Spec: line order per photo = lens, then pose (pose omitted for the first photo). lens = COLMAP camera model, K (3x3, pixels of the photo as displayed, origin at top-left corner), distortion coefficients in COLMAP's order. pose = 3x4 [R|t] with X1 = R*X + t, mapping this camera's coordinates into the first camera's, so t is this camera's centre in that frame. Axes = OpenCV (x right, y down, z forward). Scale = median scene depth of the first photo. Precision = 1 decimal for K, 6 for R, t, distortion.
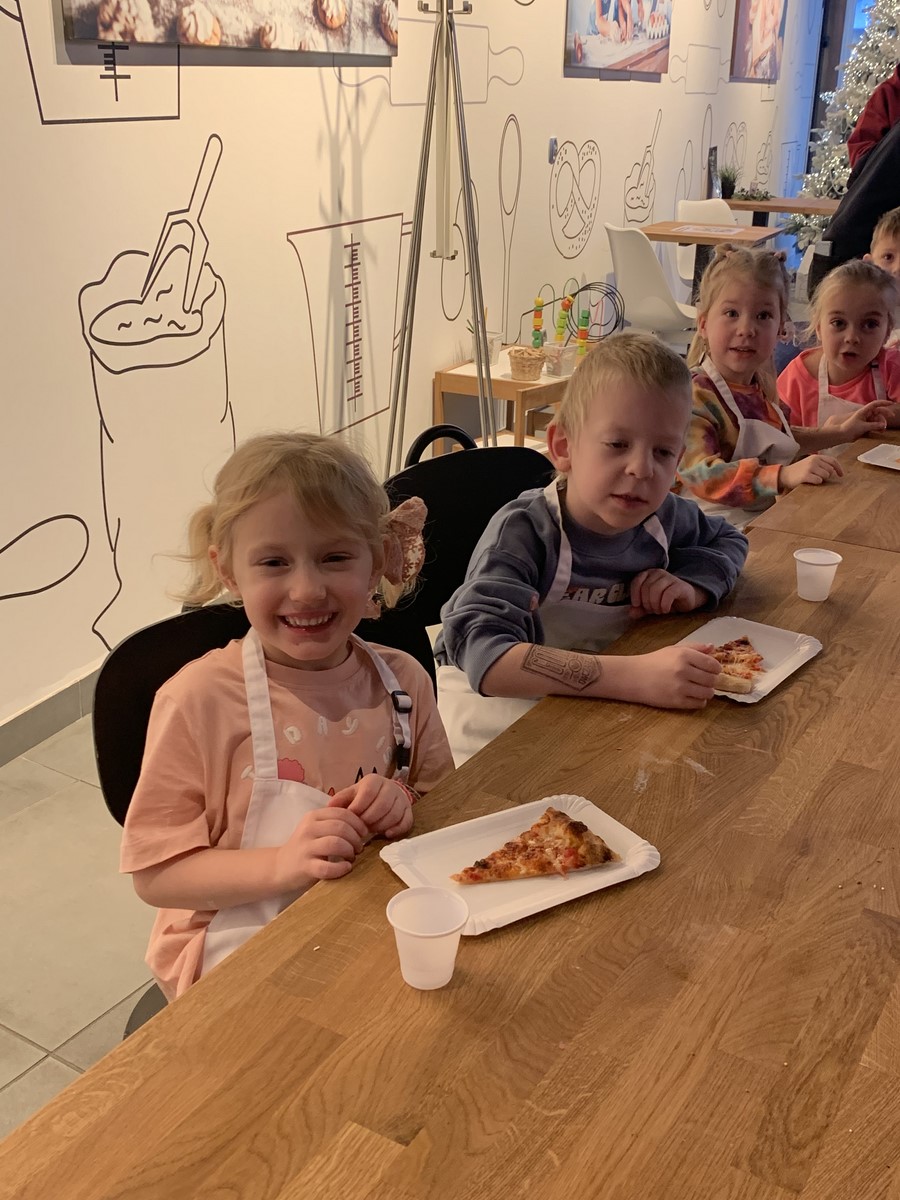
lens RADIAL K [[1307.7, 0, 450.0], [0, 1307.7, 600.0], [0, 0, 1]] dist [0.014348, -0.035760]
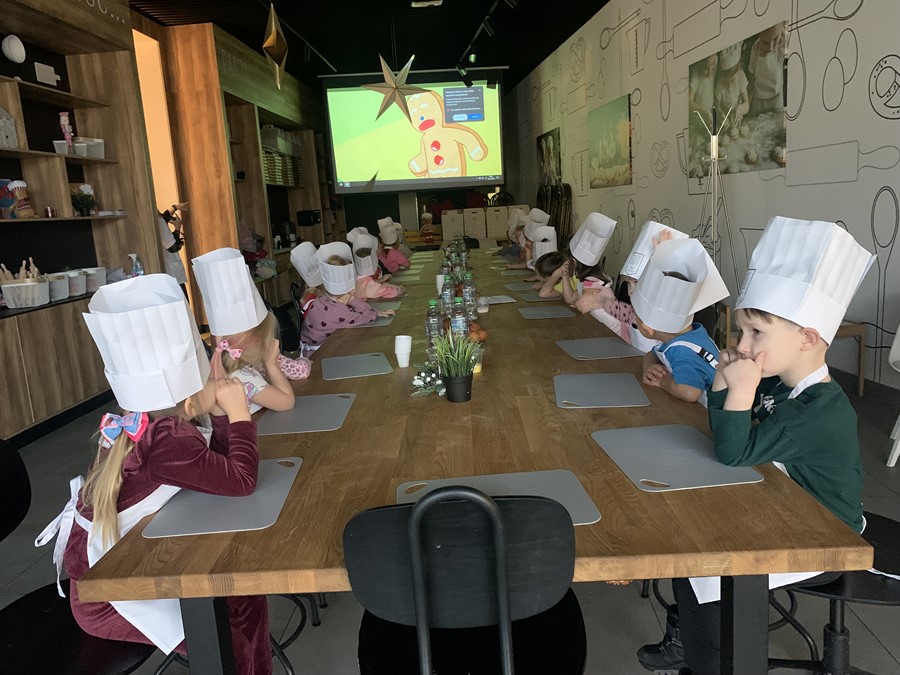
lens RADIAL K [[693.9, 0, 450.0], [0, 693.9, 337.5], [0, 0, 1]] dist [0.006501, -0.002242]
pose [[-0.867504, 0.127907, -0.480703, 1.421147], [-0.137340, 0.867223, 0.478604, -0.828481], [0.478094, 0.481211, -0.734753, 2.218833]]
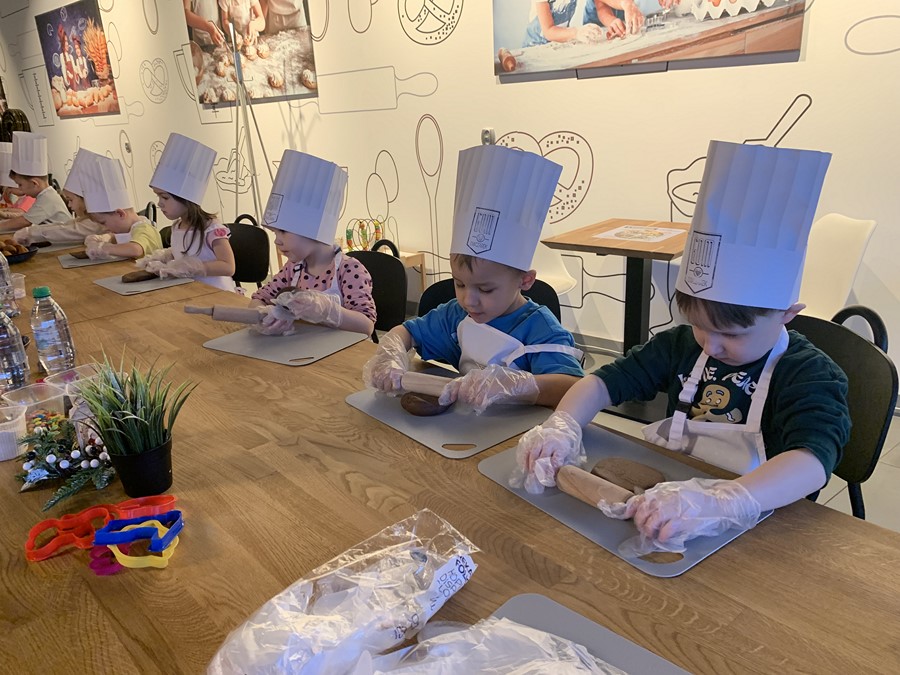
lens RADIAL K [[701.9, 0, 450.0], [0, 701.9, 337.5], [0, 0, 1]] dist [0.008003, 0.007113]
pose [[-0.318190, 0.292388, -0.901812, 1.360260], [-0.302232, 0.870331, 0.388819, -0.725852], [0.898561, 0.396274, -0.188562, 1.976533]]
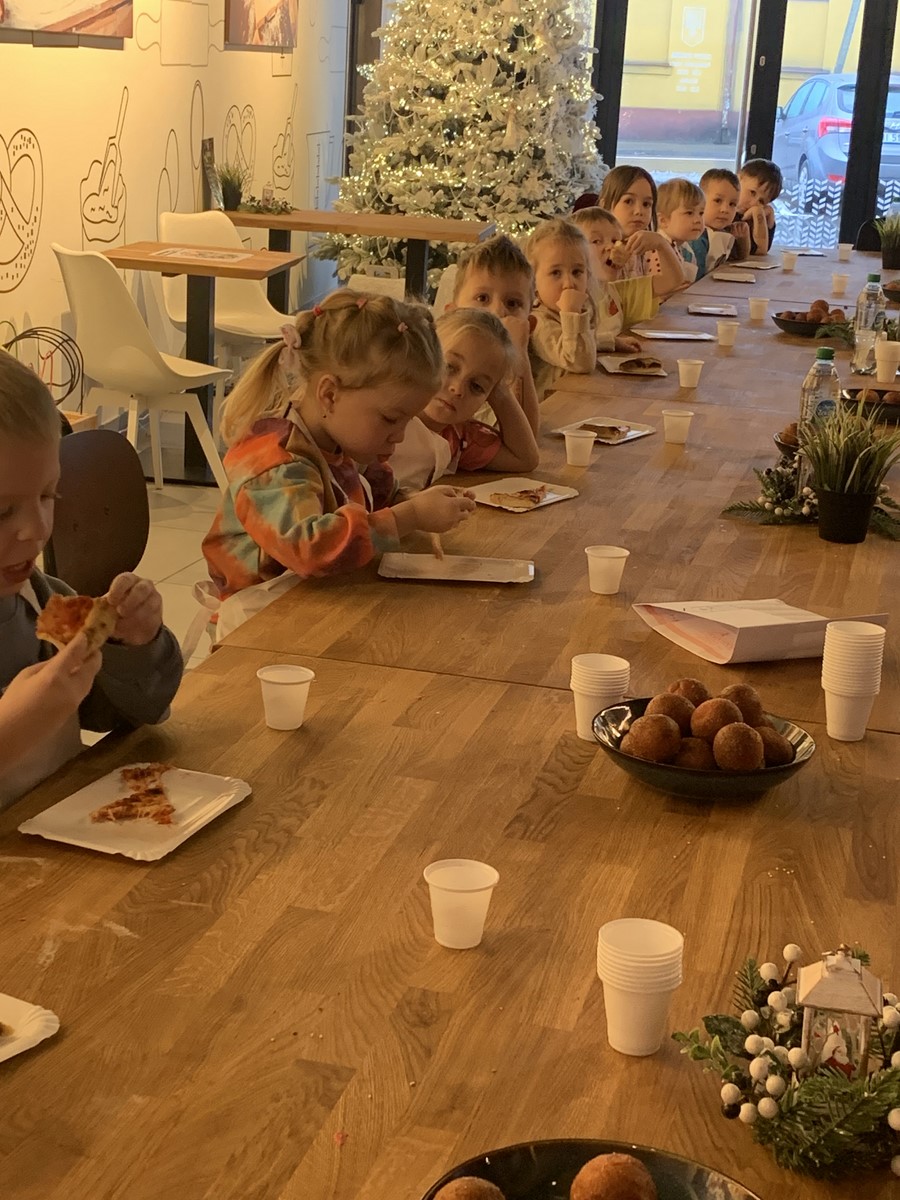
lens RADIAL K [[1957.9, 0, 448.0], [0, 1957.9, 580.0], [0, 0, 1]] dist [0.286700, -1.114866]
pose [[0.957131, -0.040609, 0.286795, 0.014822], [0.070973, 0.992821, -0.096279, 0.016996], [-0.280826, 0.112507, 0.953142, -0.104380]]
